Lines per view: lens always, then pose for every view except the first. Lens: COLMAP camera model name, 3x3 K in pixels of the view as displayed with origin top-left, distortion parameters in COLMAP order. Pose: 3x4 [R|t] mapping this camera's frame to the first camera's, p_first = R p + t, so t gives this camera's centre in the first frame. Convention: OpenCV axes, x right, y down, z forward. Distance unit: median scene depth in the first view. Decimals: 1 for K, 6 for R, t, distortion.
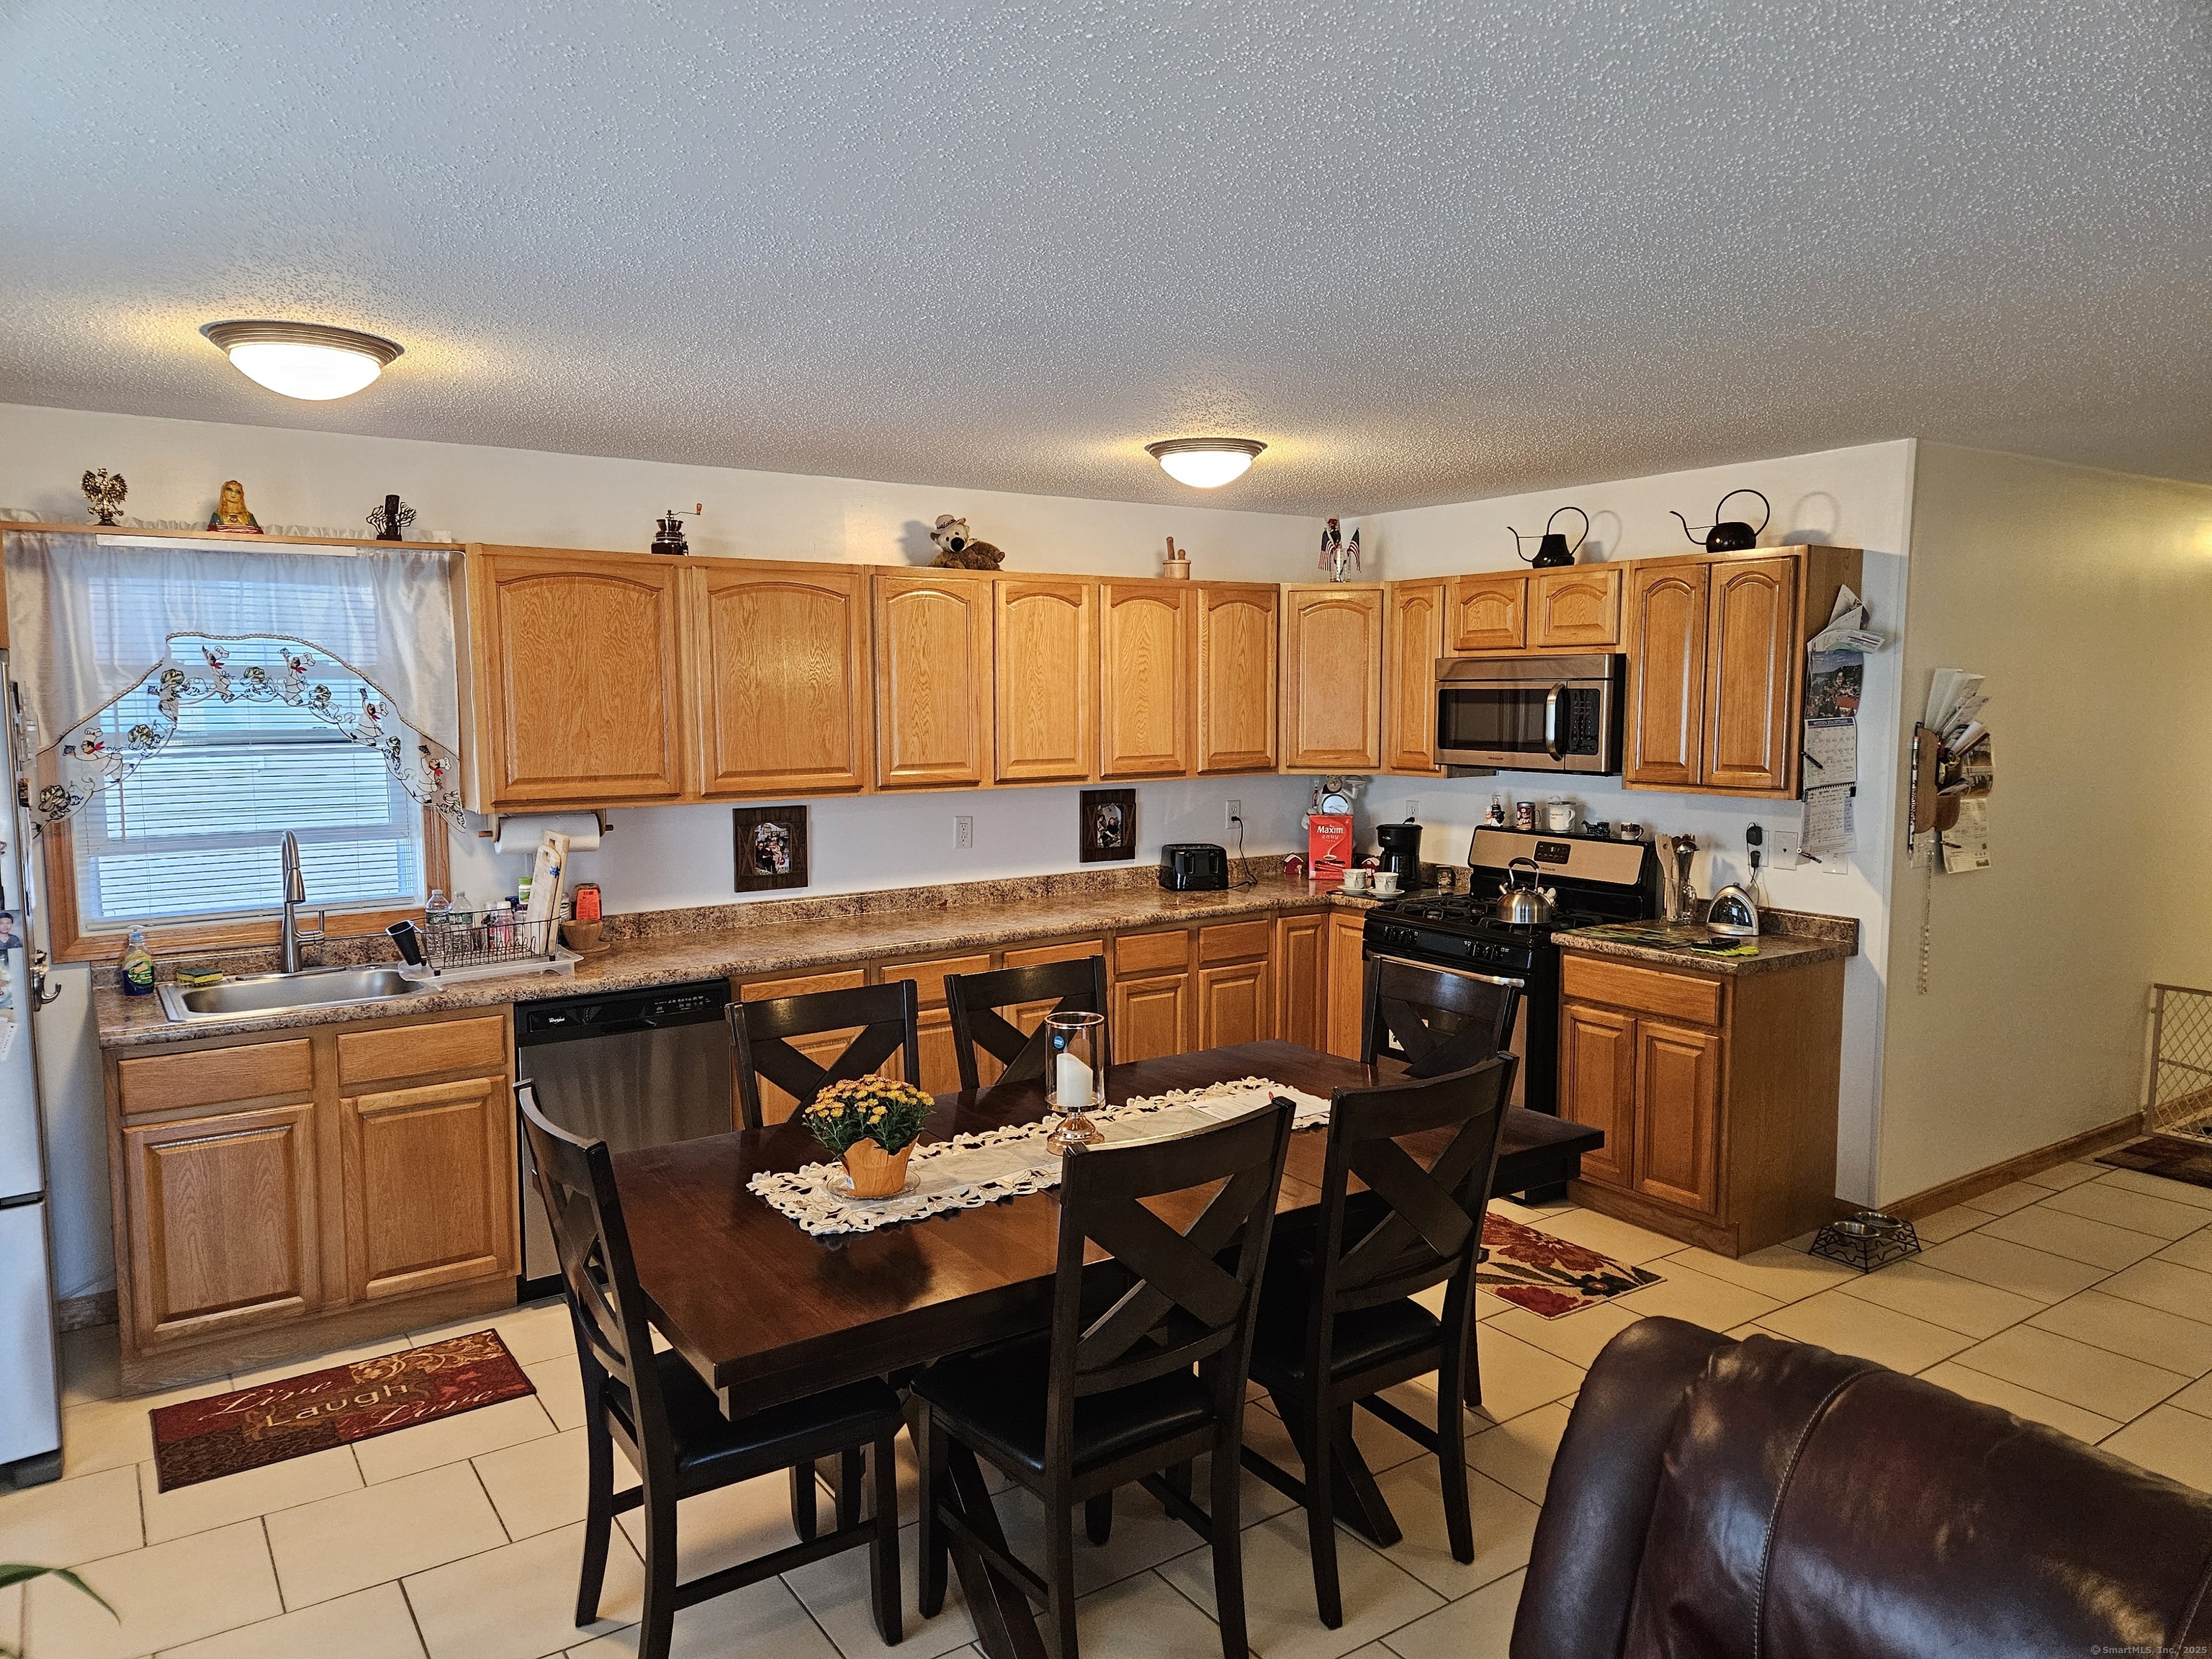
lens RADIAL K [[1479.5, 0, 1106.0], [0, 1479.5, 829.5], [0, 0, 1]] dist [0.080486, -0.060544]
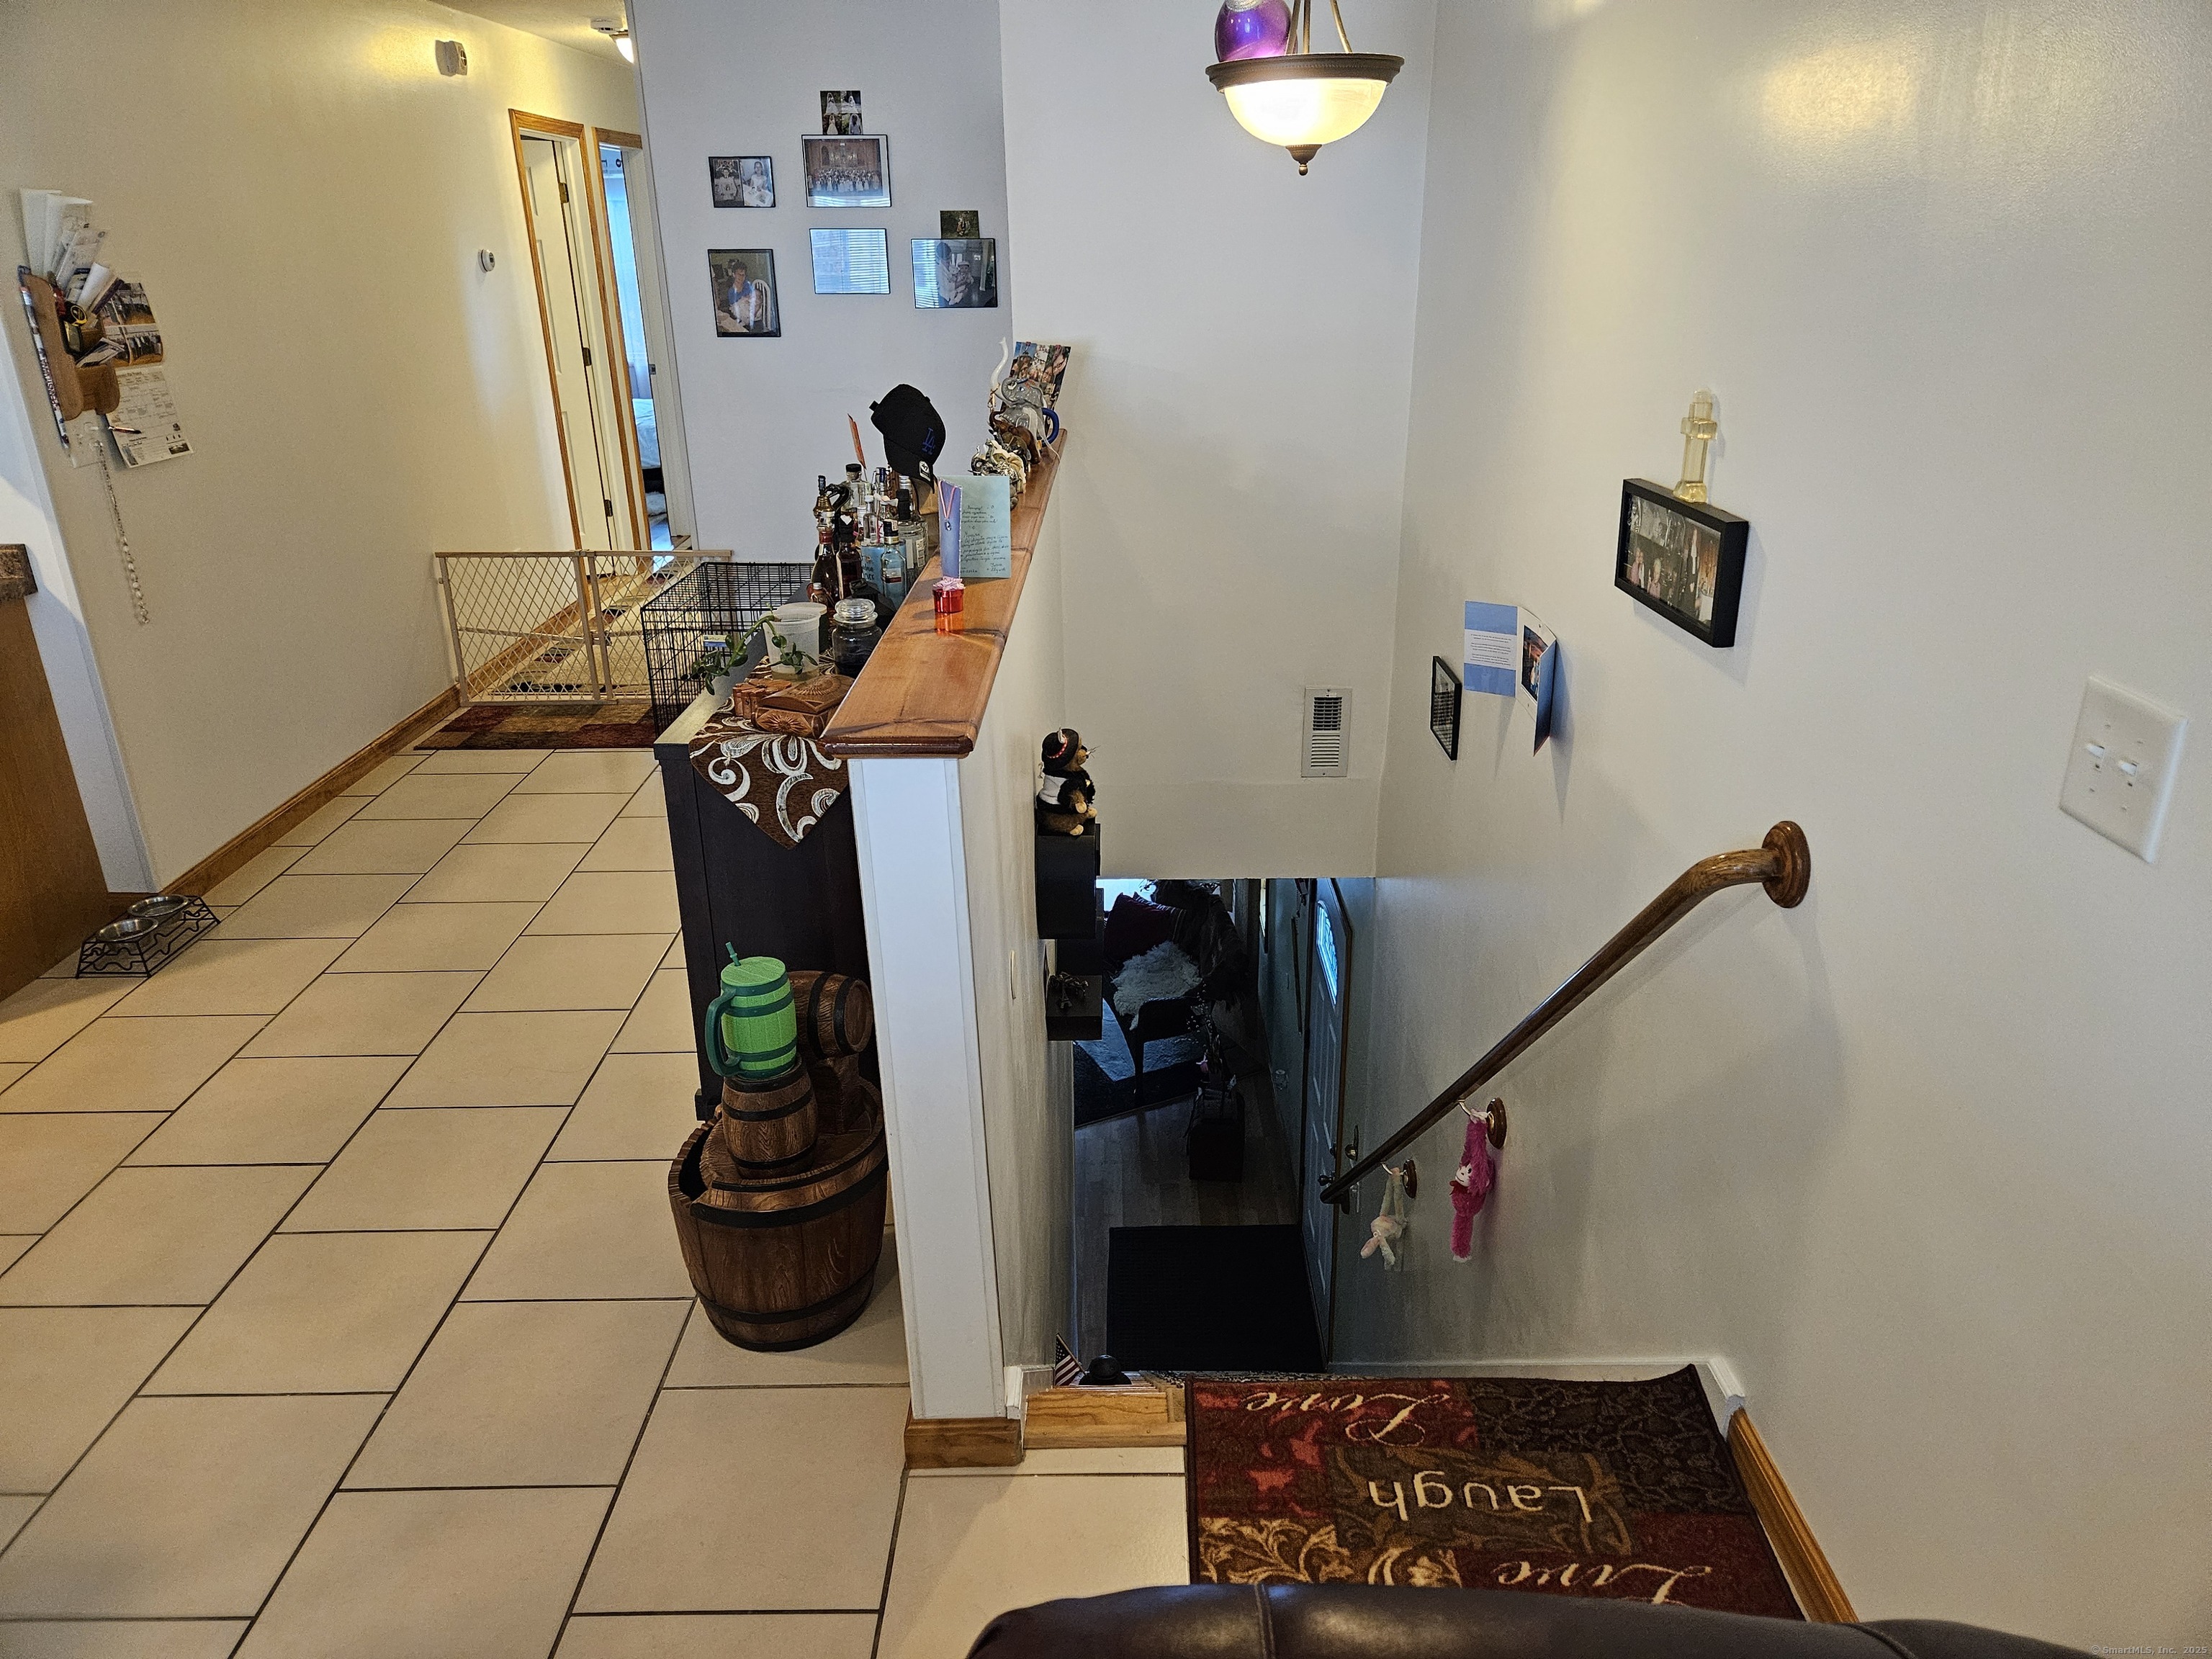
lens RADIAL K [[1479.5, 0, 1106.0], [0, 1479.5, 829.5], [0, 0, 1]] dist [0.080486, -0.060544]
pose [[0.573708, -0.312481, 0.757109, 0.185993], [0.089954, 0.942810, 0.320962, -0.001567], [-0.814105, -0.116034, 0.569007, 0.100665]]
